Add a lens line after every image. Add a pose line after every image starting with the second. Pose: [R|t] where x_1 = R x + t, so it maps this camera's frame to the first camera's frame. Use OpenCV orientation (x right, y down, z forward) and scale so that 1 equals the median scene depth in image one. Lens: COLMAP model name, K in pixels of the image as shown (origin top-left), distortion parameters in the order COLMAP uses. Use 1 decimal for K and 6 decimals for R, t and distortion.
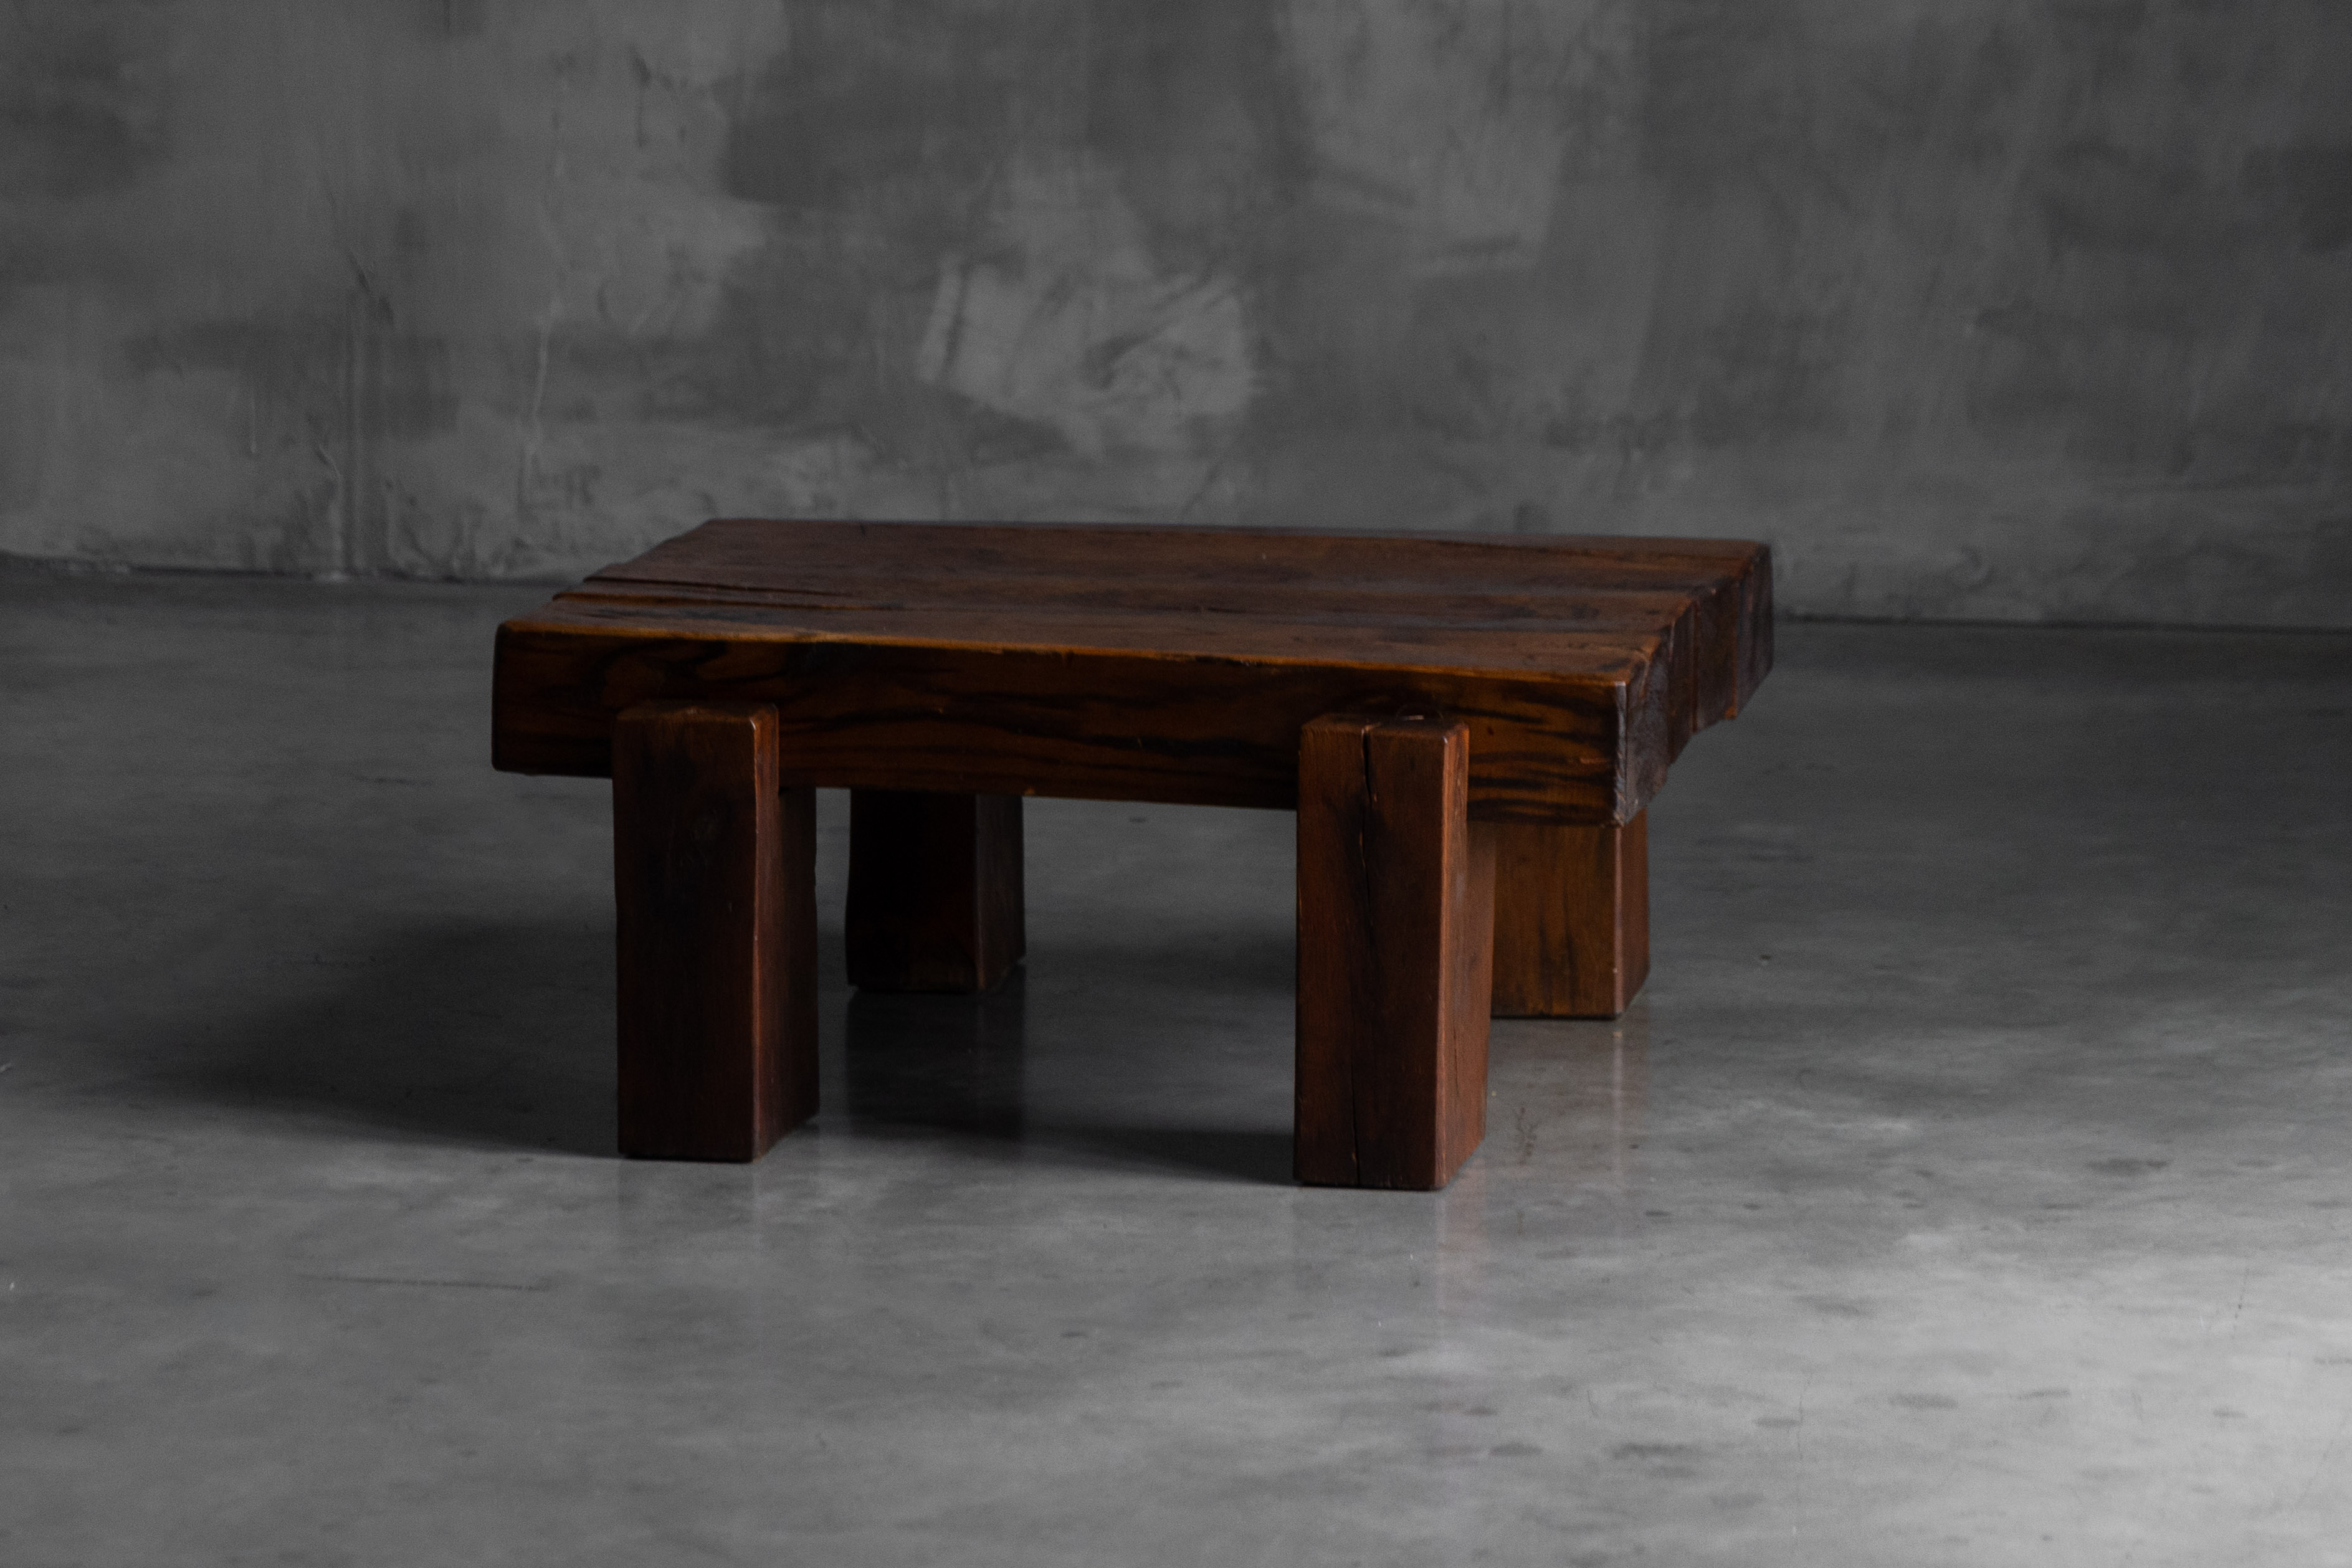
lens RADIAL K [[9415.8, 0, 963.0], [0, 9415.8, 968.0], [0, 0, 1]] dist [0.062145, 0.598329]
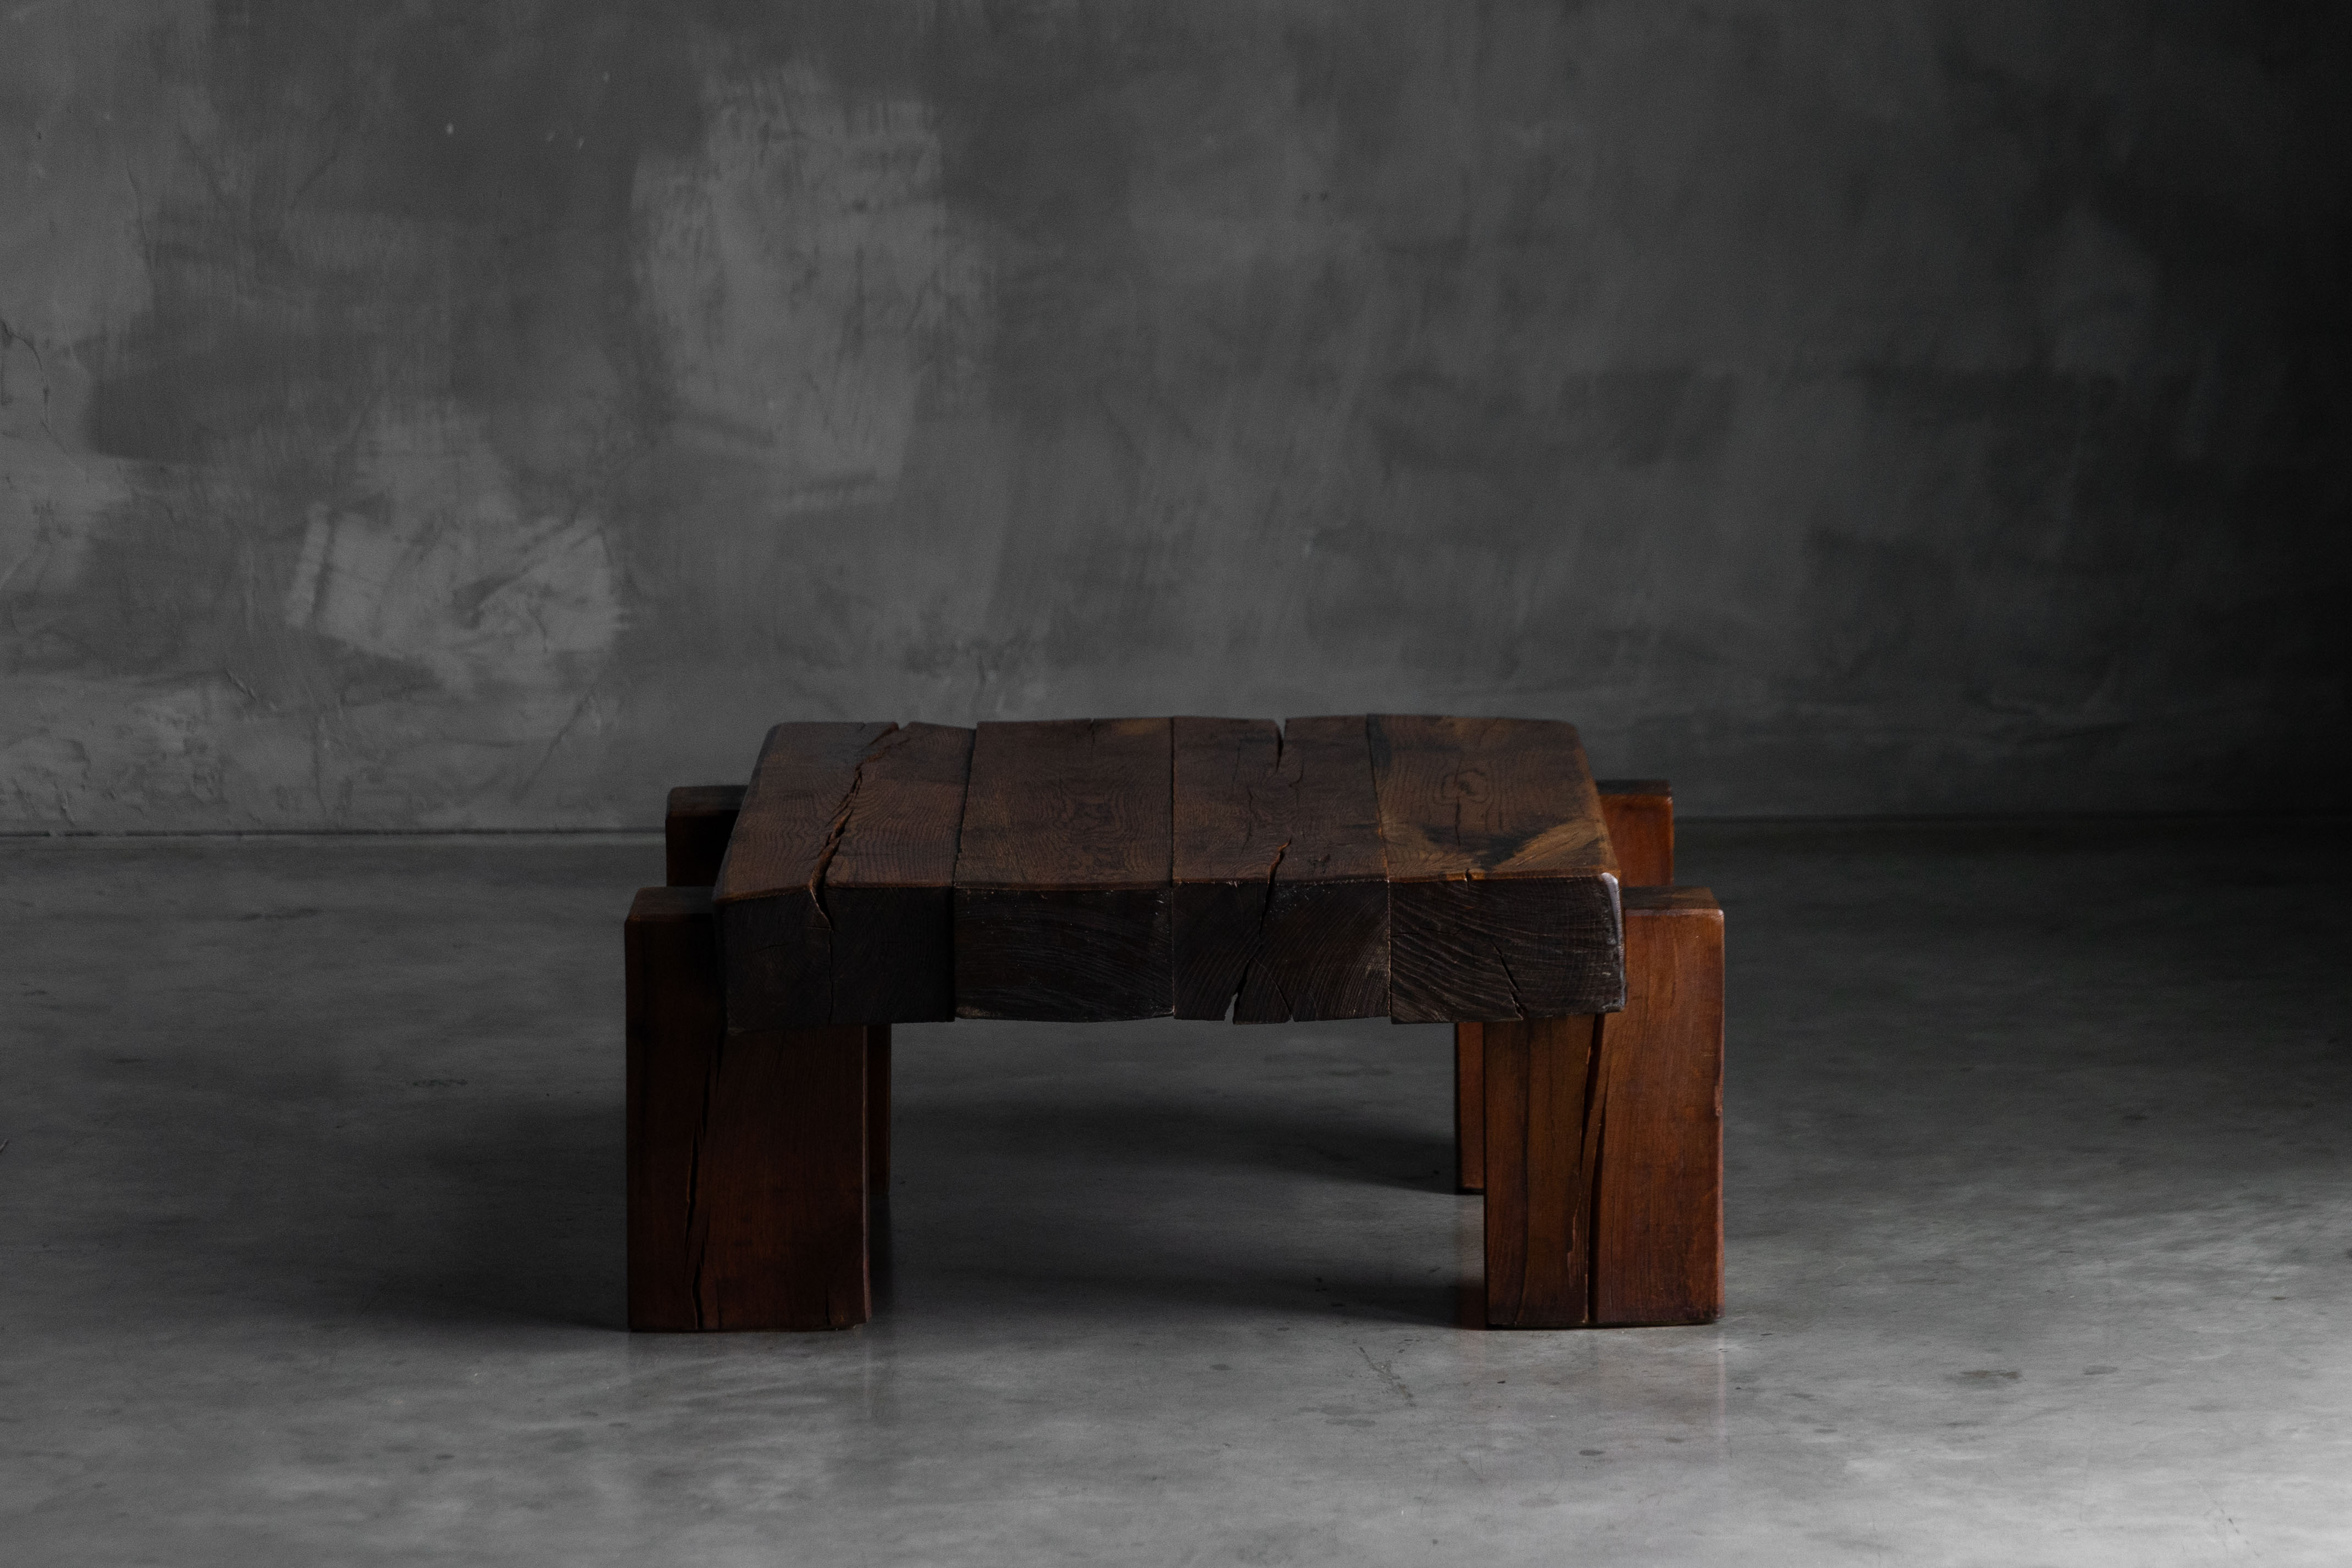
lens RADIAL K [[8458.1, 0, 1177.7], [0, 8458.1, 885.5], [0, 0, 1]] dist [0.158762, -0.343034]
pose [[0.971744, -0.039893, 0.232644, -0.129794], [0.043924, 0.998961, -0.012173, -0.018819], [-0.231916, 0.022048, 0.972486, 0.077711]]
